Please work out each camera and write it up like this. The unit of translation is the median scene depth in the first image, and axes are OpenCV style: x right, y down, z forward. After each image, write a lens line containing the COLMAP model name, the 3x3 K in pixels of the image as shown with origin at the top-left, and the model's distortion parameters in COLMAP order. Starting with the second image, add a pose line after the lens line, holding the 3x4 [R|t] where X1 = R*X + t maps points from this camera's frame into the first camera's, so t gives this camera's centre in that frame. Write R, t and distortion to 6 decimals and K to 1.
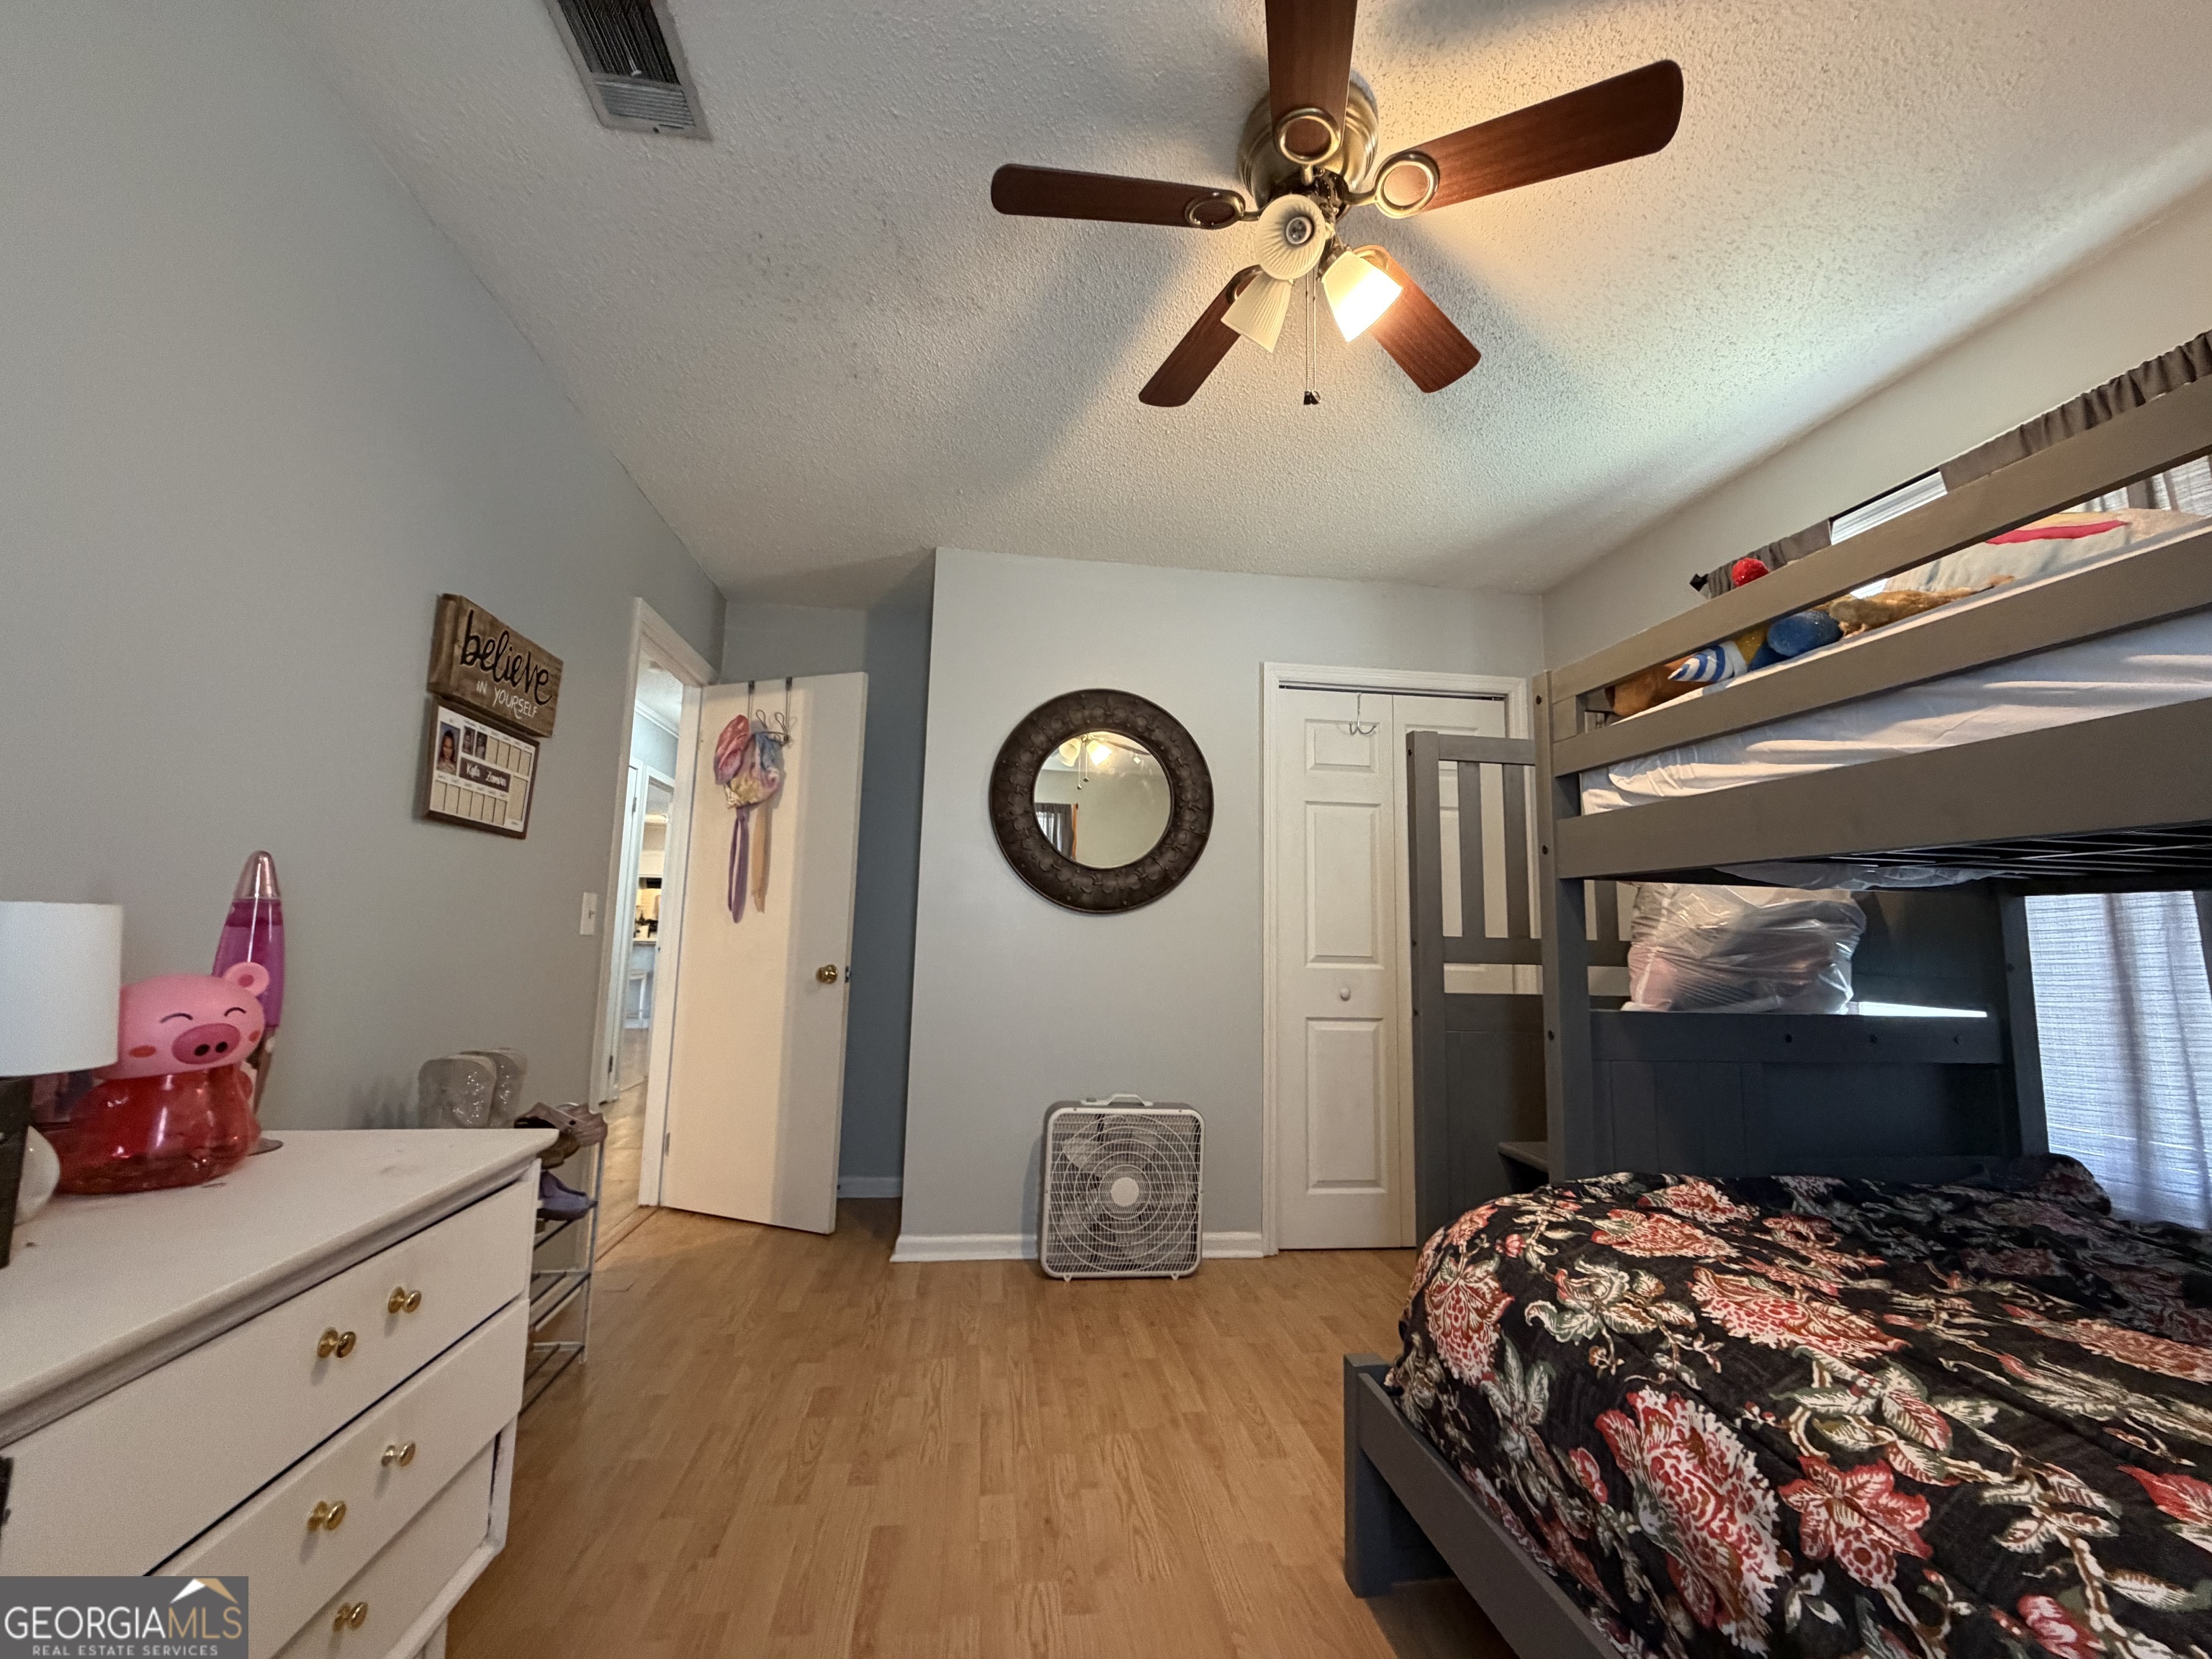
lens RADIAL K [[883.0, 0, 1101.0], [0, 883.0, 826.4], [0, 0, 1]] dist [0.000992, -0.000204]
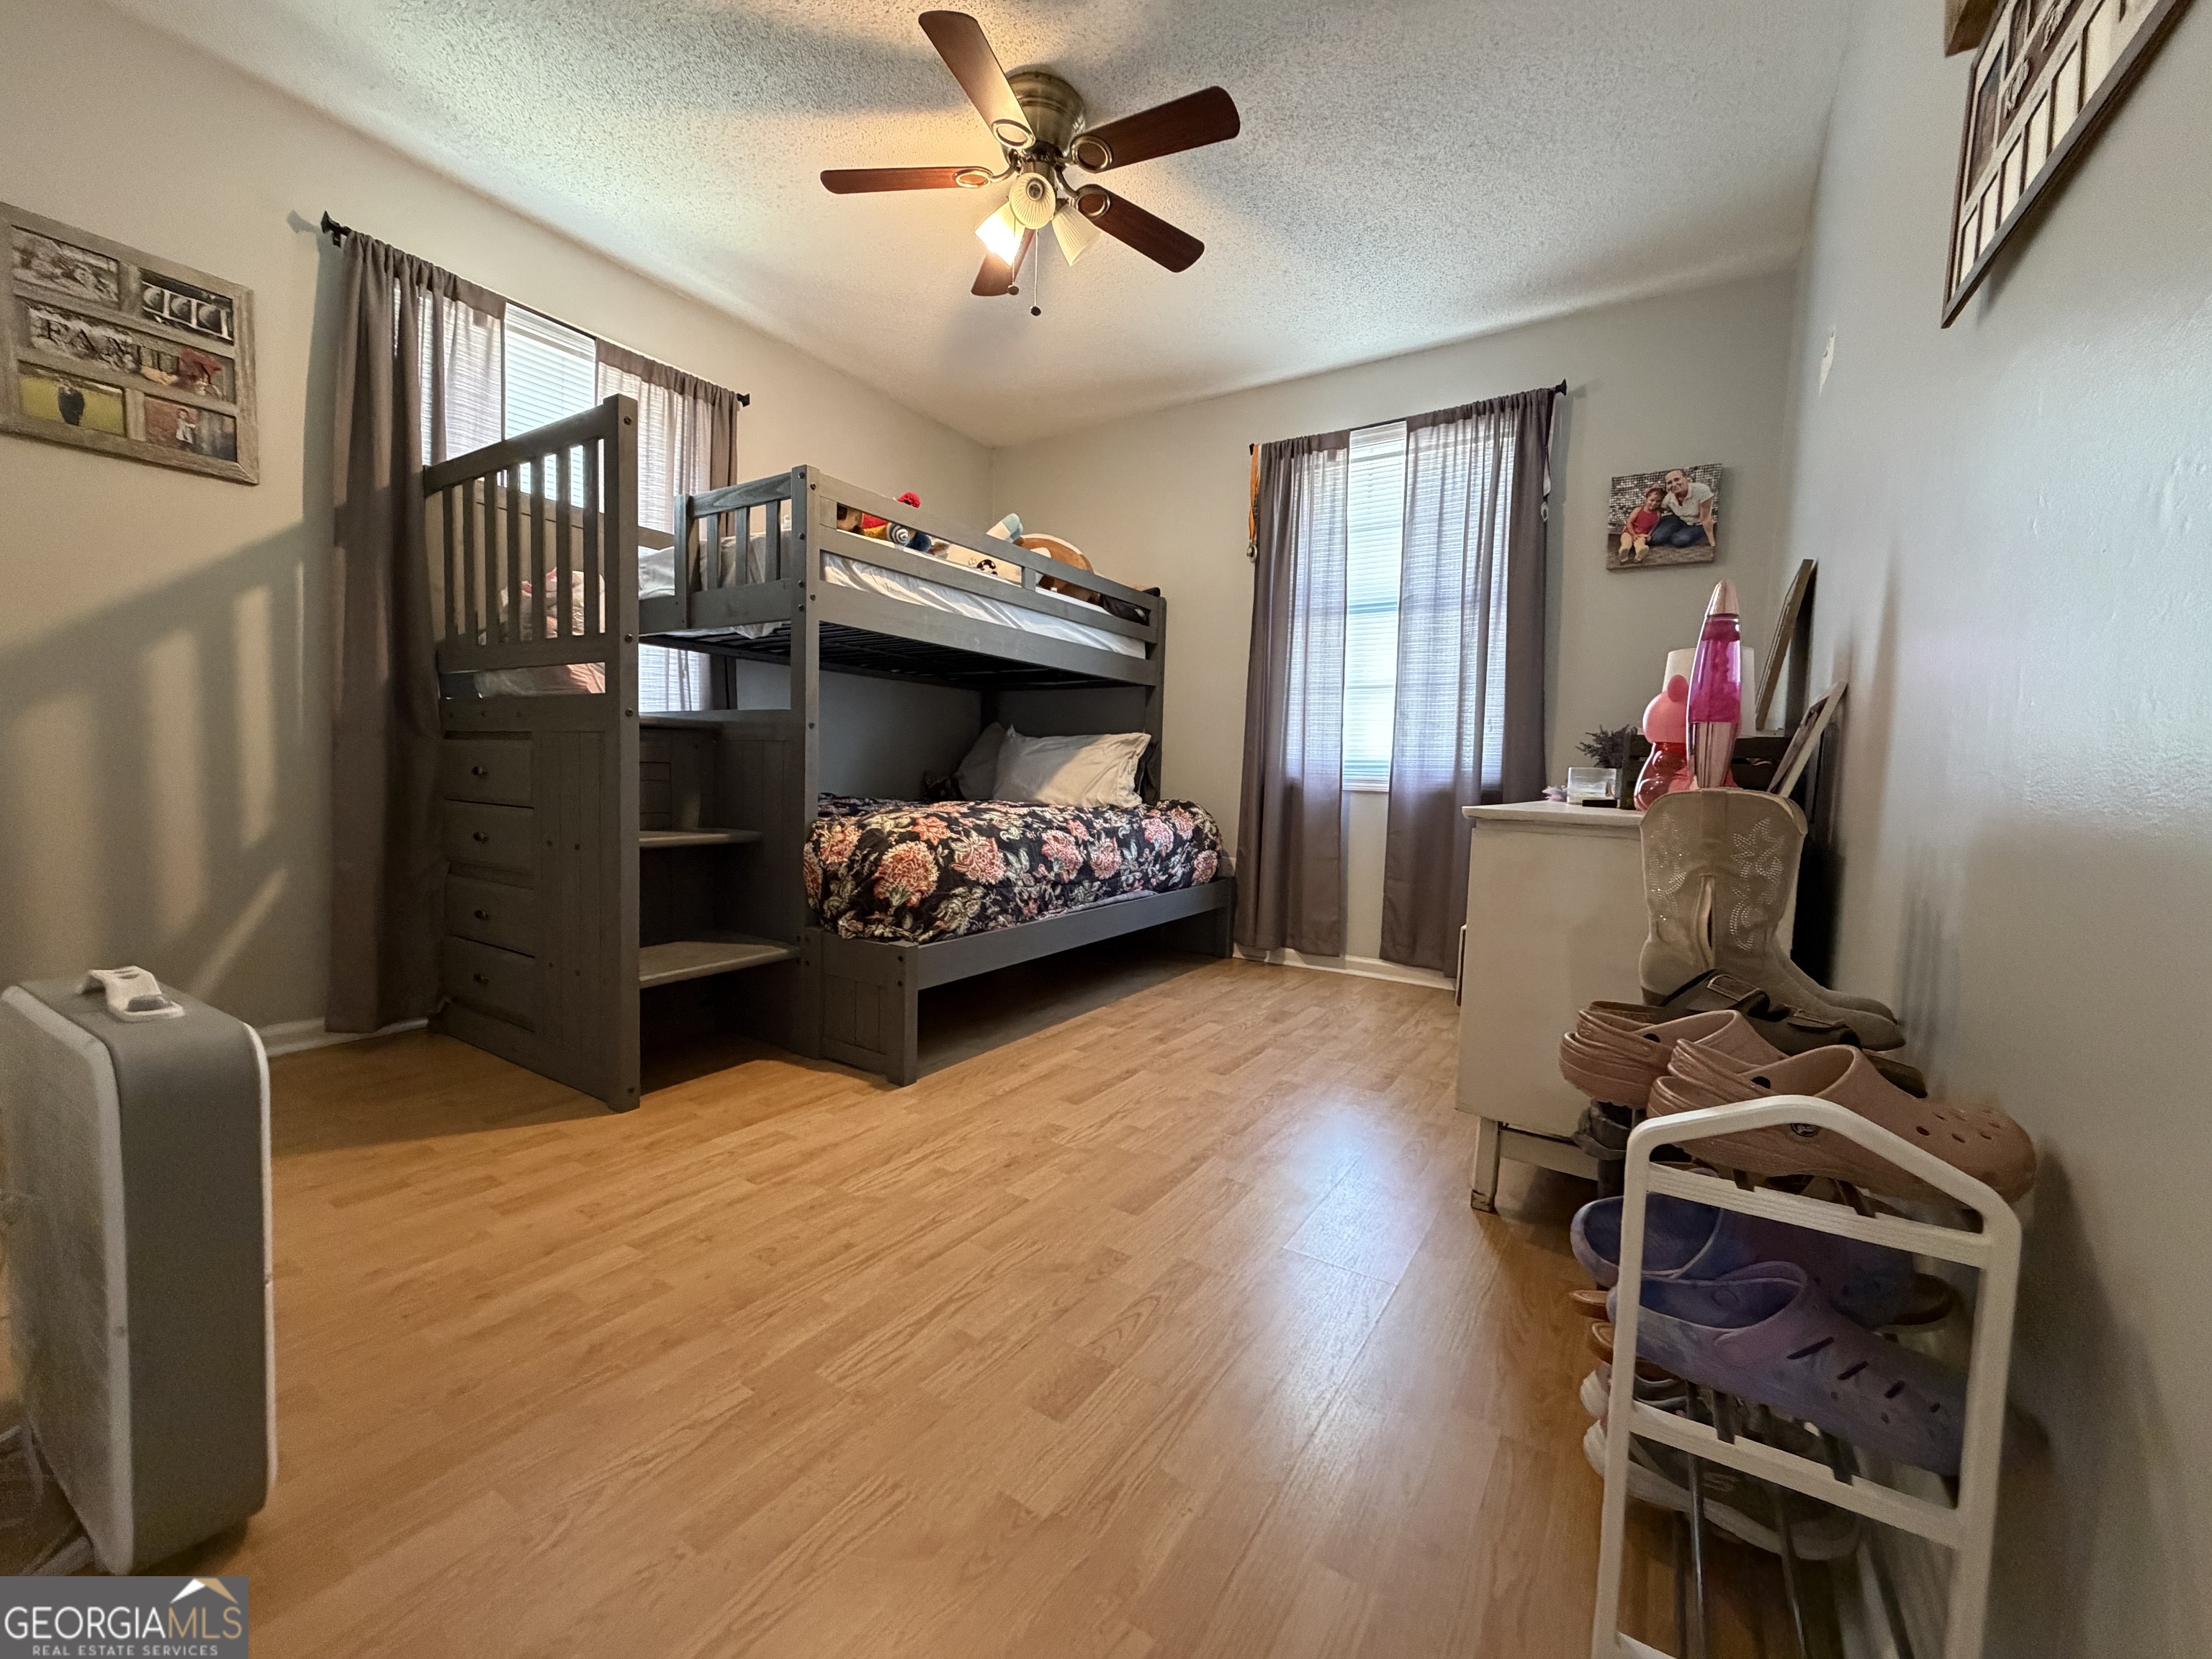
lens RADIAL K [[883.0, 0, 1110.6], [0, 883.0, 829.0], [0, 0, 1]] dist [0.000992, -0.000204]
pose [[-0.766181, -0.085167, 0.636956, -0.848511], [-0.124629, 0.992053, -0.017267, 0.383460], [-0.630423, -0.092613, -0.770707, 1.862261]]
